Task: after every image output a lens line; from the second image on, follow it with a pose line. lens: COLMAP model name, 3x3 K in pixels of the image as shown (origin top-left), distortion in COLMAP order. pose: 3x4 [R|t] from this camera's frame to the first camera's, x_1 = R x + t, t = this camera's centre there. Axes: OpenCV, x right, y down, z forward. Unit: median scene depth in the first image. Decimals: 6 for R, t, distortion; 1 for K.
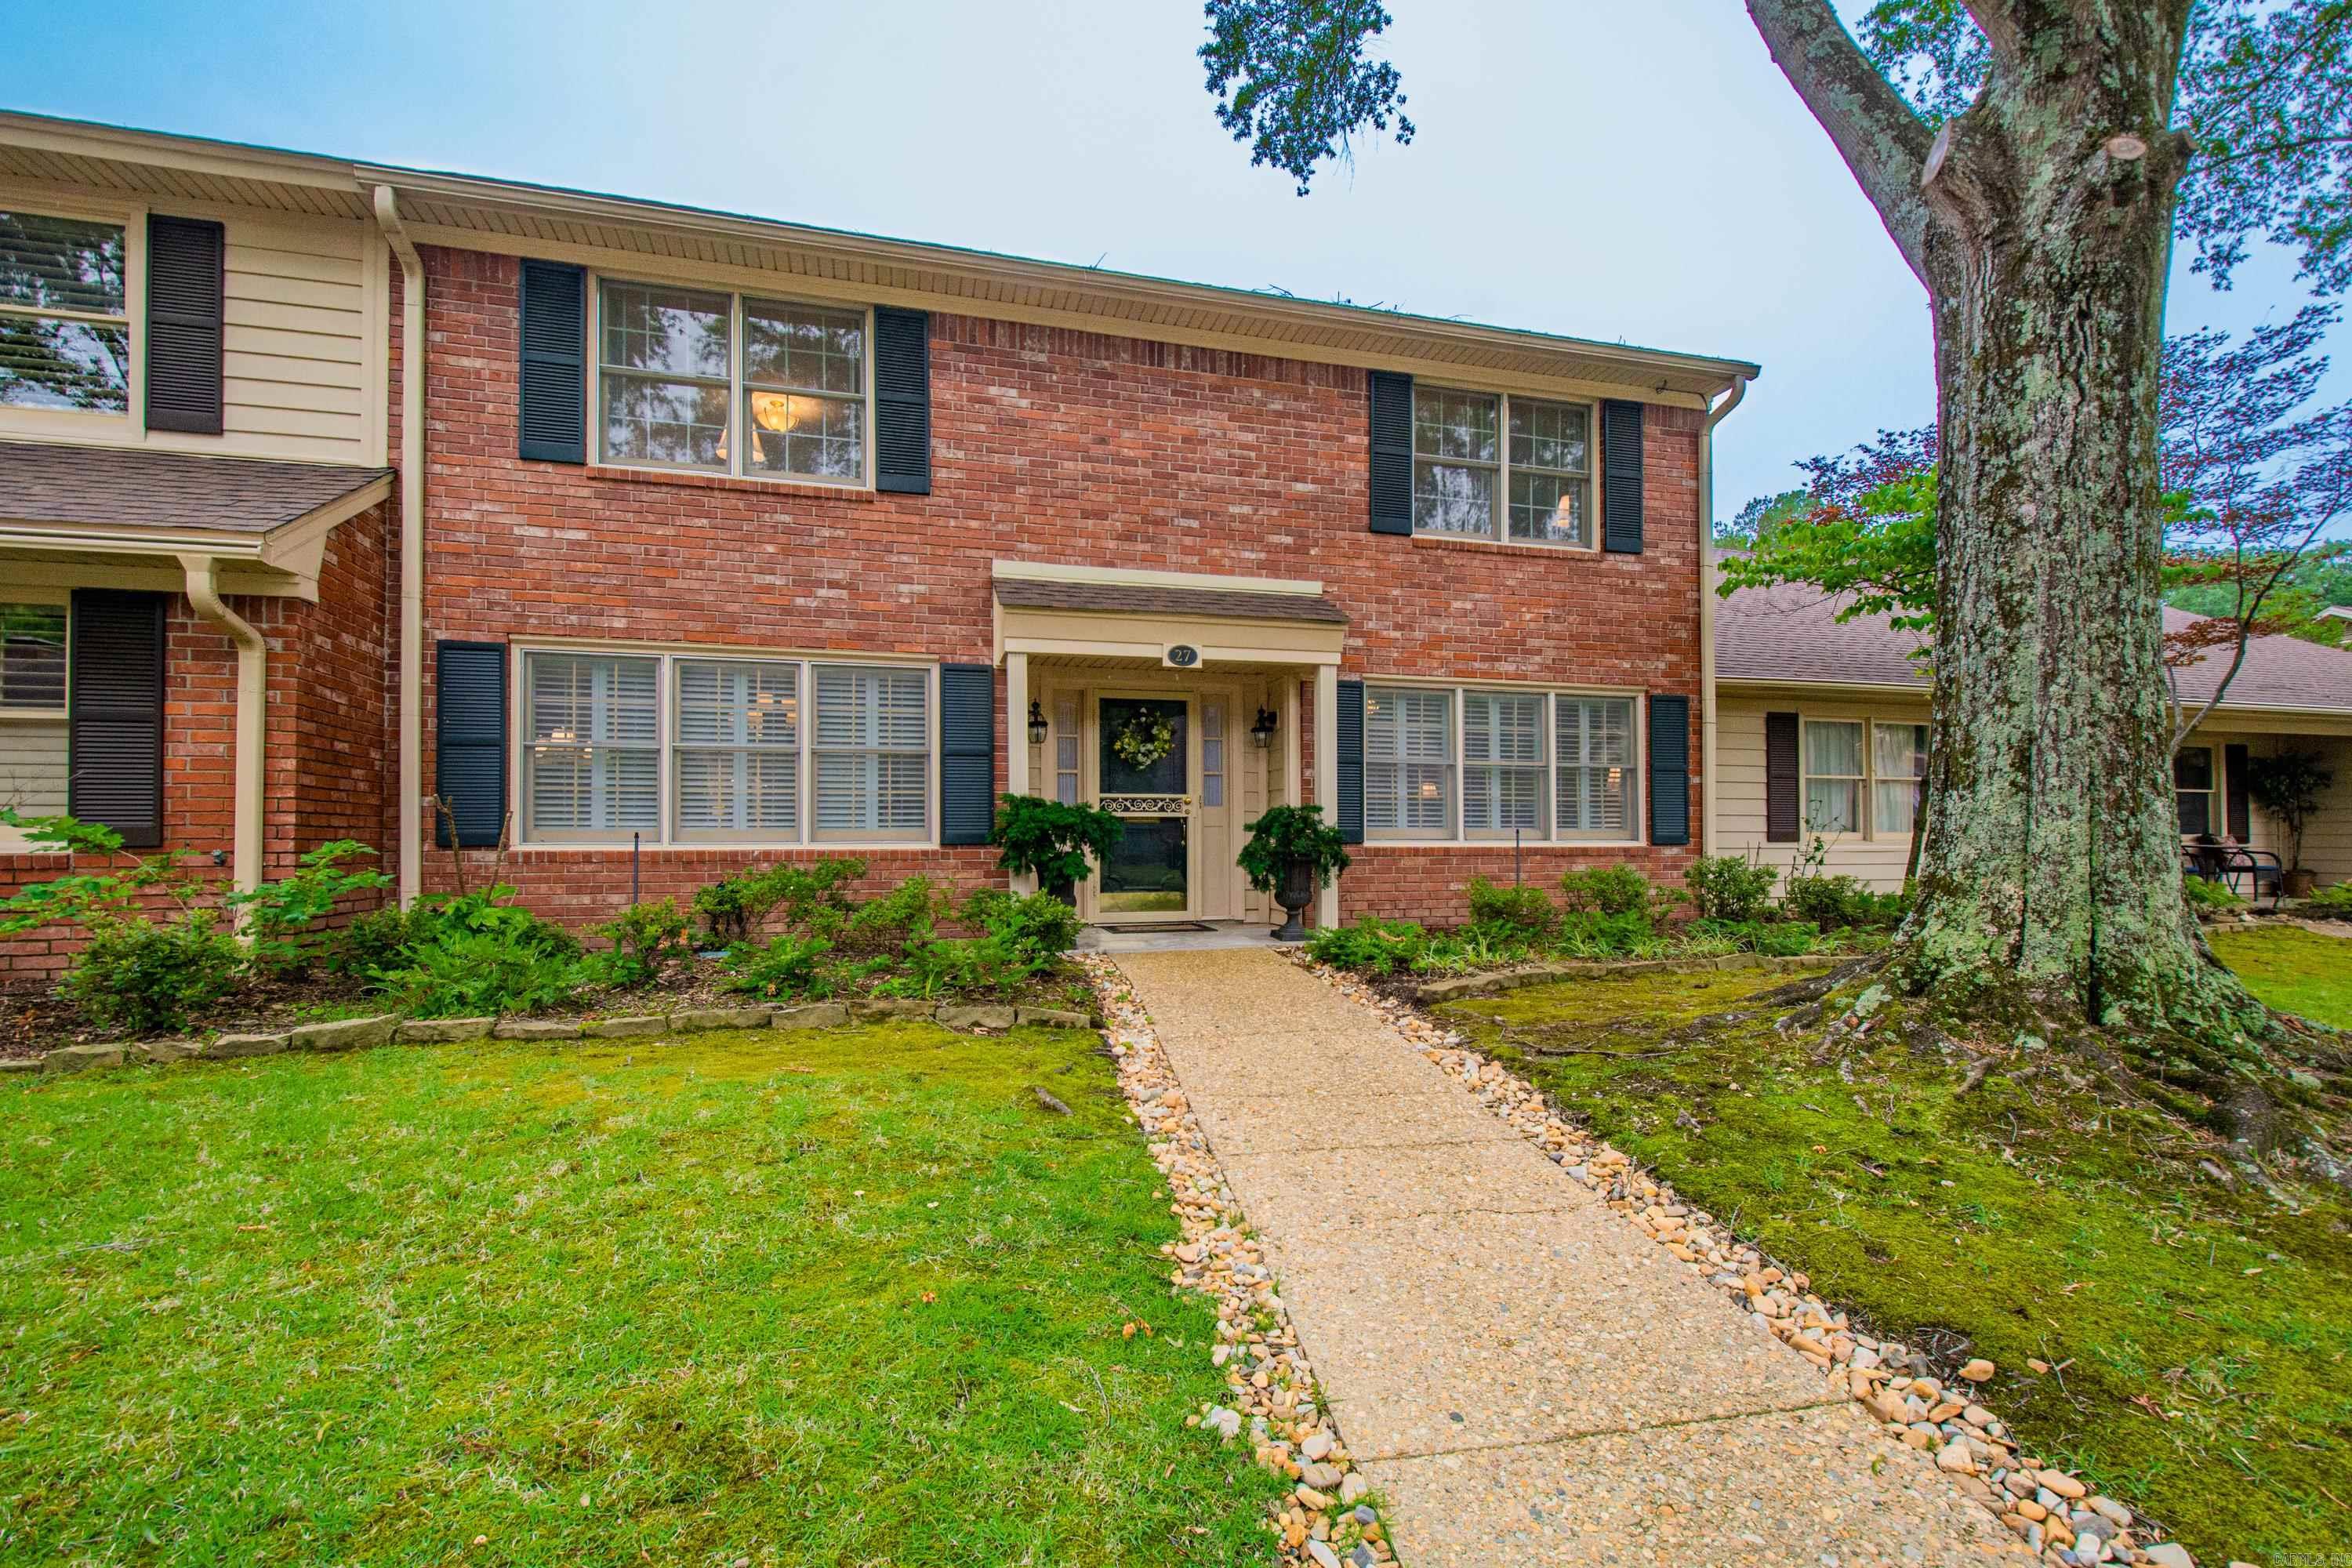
lens RADIAL K [[1096.5, 0, 1202.6], [0, 1096.5, 823.5], [0, 0, 1]] dist [0.013219, -0.000564]
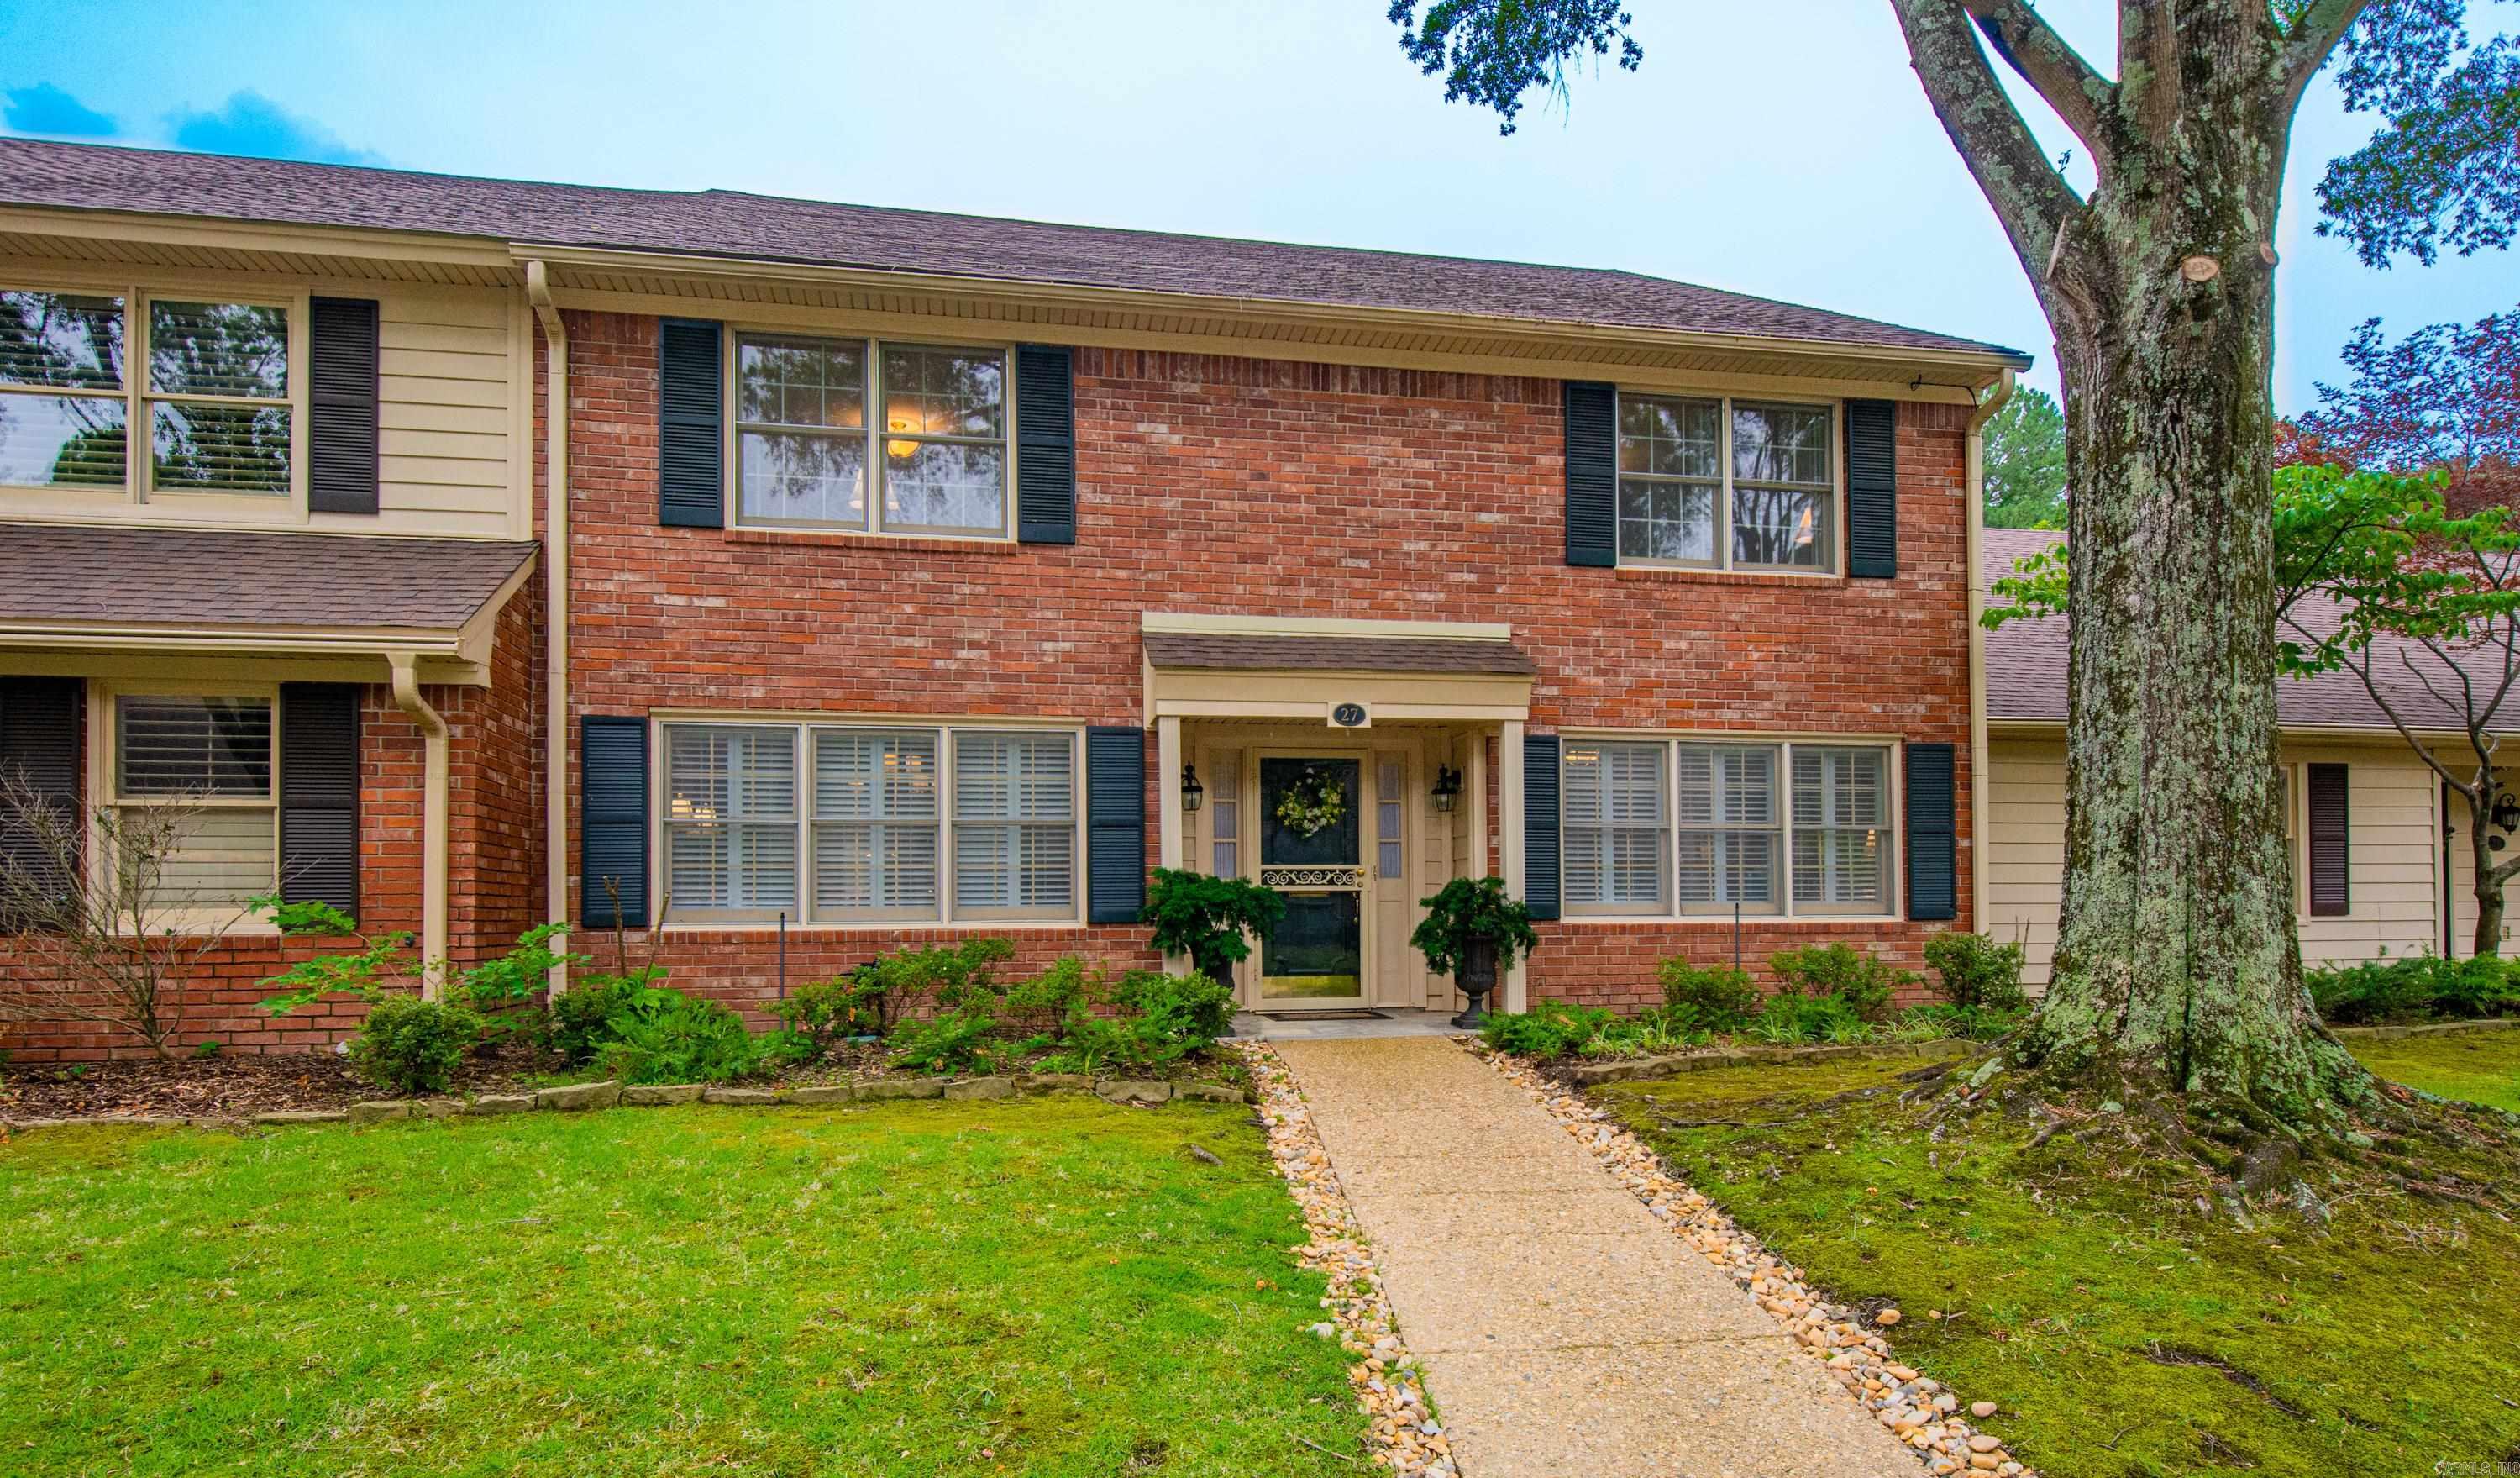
lens RADIAL K [[1531.5, 0, 1294.9], [0, 1531.5, 884.2], [0, 0, 1]] dist [0.018390, 0.000039]
pose [[0.996533, -0.005544, -0.083009, 0.044801], [0.005257, 0.999979, -0.003677, -0.008692], [0.083028, 0.003228, 0.996542, -0.291454]]
